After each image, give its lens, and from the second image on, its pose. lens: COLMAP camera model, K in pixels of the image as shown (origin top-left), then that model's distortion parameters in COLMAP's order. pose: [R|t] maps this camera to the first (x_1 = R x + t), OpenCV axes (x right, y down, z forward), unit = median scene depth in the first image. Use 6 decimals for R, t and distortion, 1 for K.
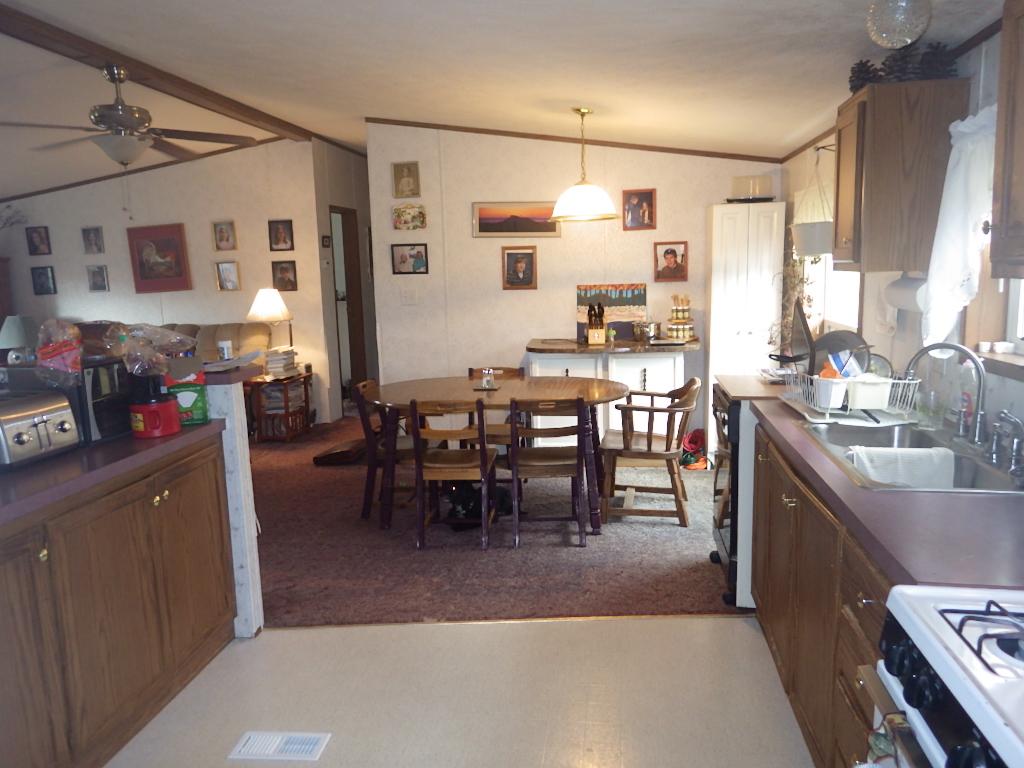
lens RADIAL K [[772.6, 0, 506.7], [0, 772.6, 378.5], [0, 0, 1]] dist [0.019585, -0.002256]
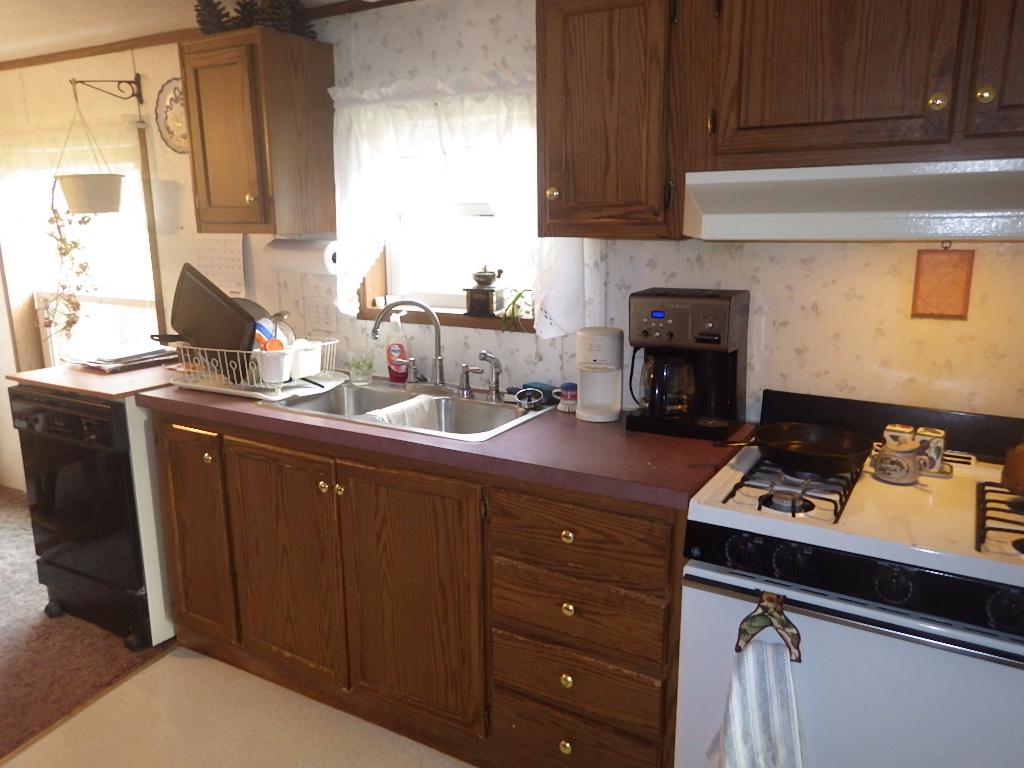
lens RADIAL K [[772.6, 0, 506.7], [0, 772.6, 378.5], [0, 0, 1]] dist [0.019585, -0.002256]
pose [[0.379463, -0.174450, 0.908612, -0.145955], [0.132459, 0.982190, 0.133258, -0.024378], [-0.915676, 0.069787, 0.395812, 0.178281]]
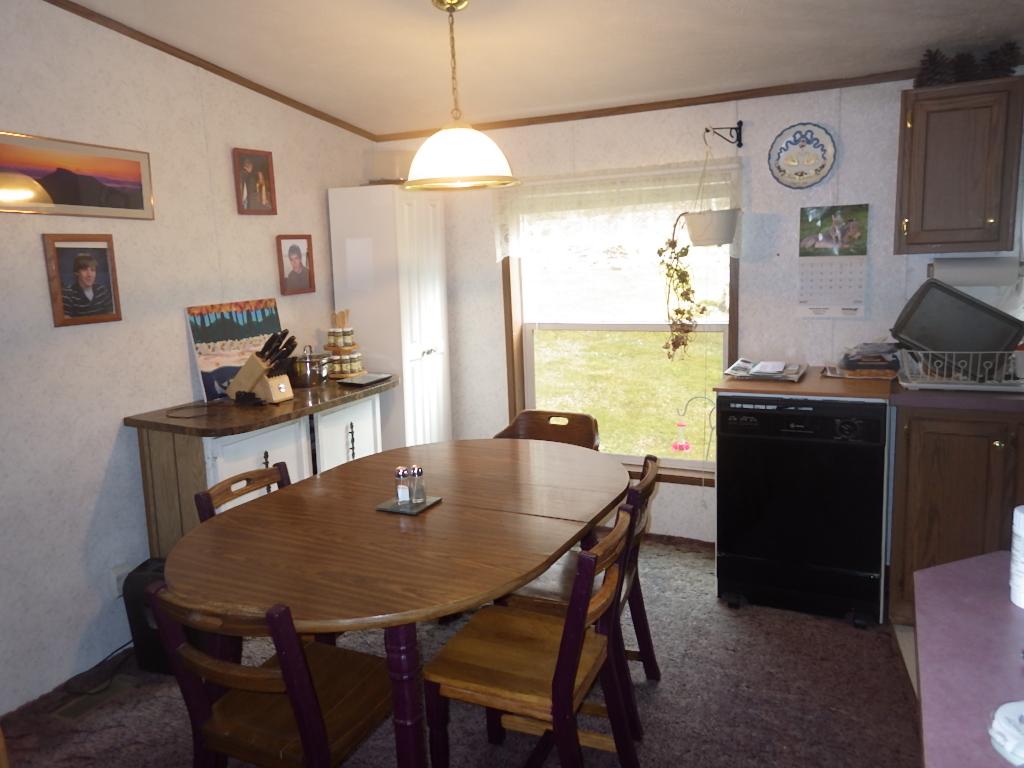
lens RADIAL K [[772.6, 0, 506.7], [0, 772.6, 378.5], [0, 0, 1]] dist [0.019585, -0.002256]
pose [[0.315885, -0.142945, 0.937968, -0.378593], [0.169433, 0.981194, 0.092472, -0.084771], [-0.933546, 0.129713, 0.334164, 0.616500]]
